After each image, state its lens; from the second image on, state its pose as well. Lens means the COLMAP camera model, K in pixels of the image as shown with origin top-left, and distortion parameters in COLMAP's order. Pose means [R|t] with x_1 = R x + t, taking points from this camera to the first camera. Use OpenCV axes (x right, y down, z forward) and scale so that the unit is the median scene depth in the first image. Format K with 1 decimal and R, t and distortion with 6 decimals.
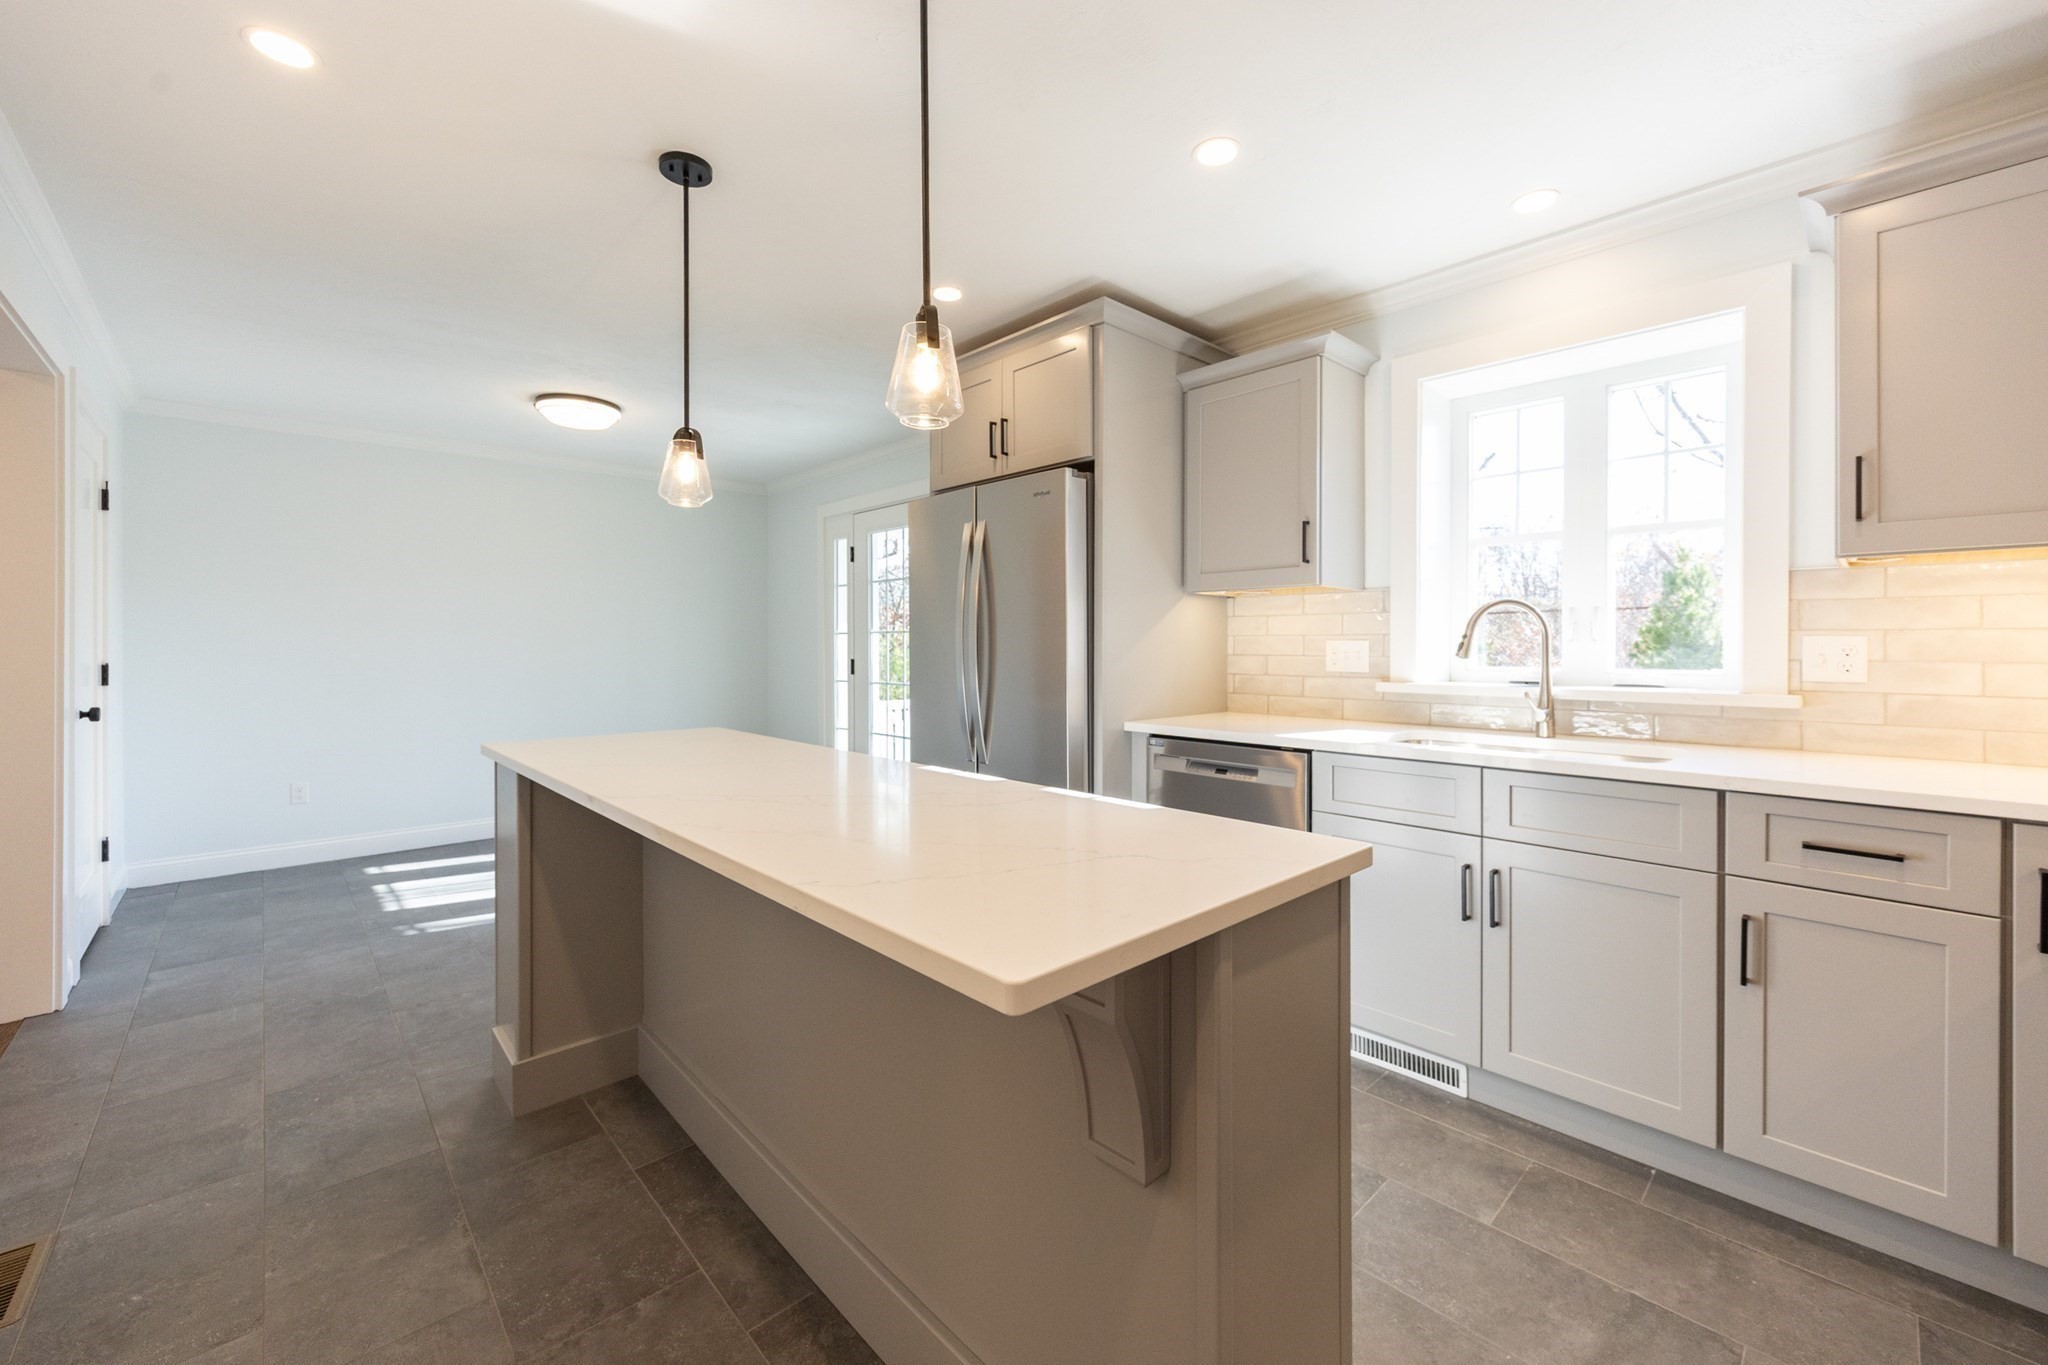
lens RADIAL K [[797.7, 0, 1022.9], [0, 797.7, 648.4], [0, 0, 1]] dist [0.001142, -0.000062]
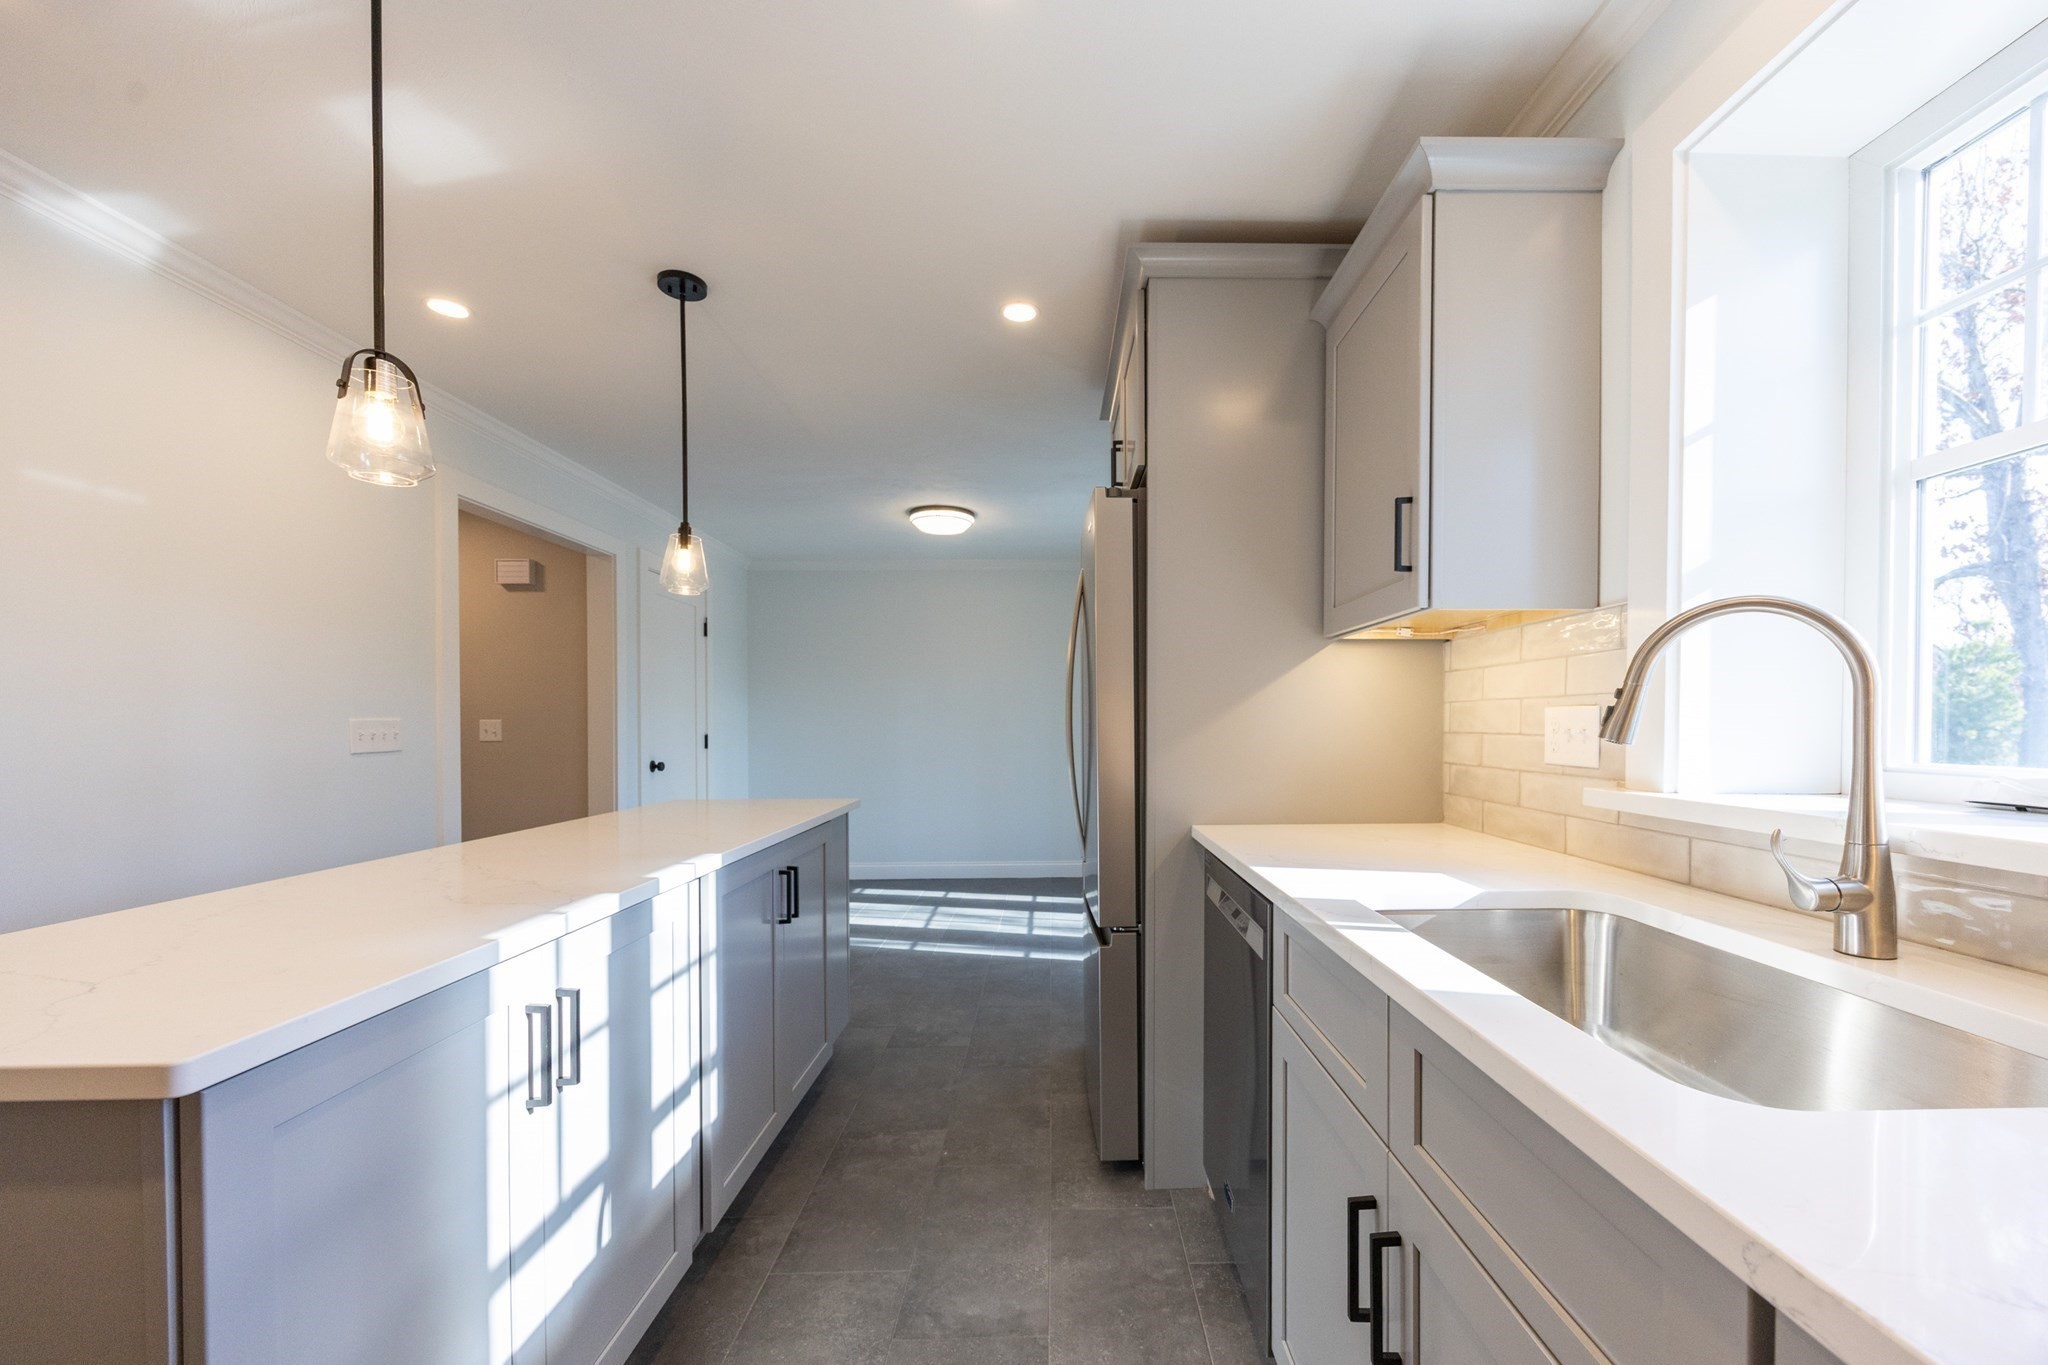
lens RADIAL K [[797.7, 0, 1065.3], [0, 797.7, 741.2], [0, 0, 1]] dist [0.001142, -0.000062]
pose [[0.732312, 0.014893, -0.680806, 0.726029], [-0.007186, 0.999874, 0.014143, 0.011352], [0.680931, -0.005465, 0.732327, 0.525201]]
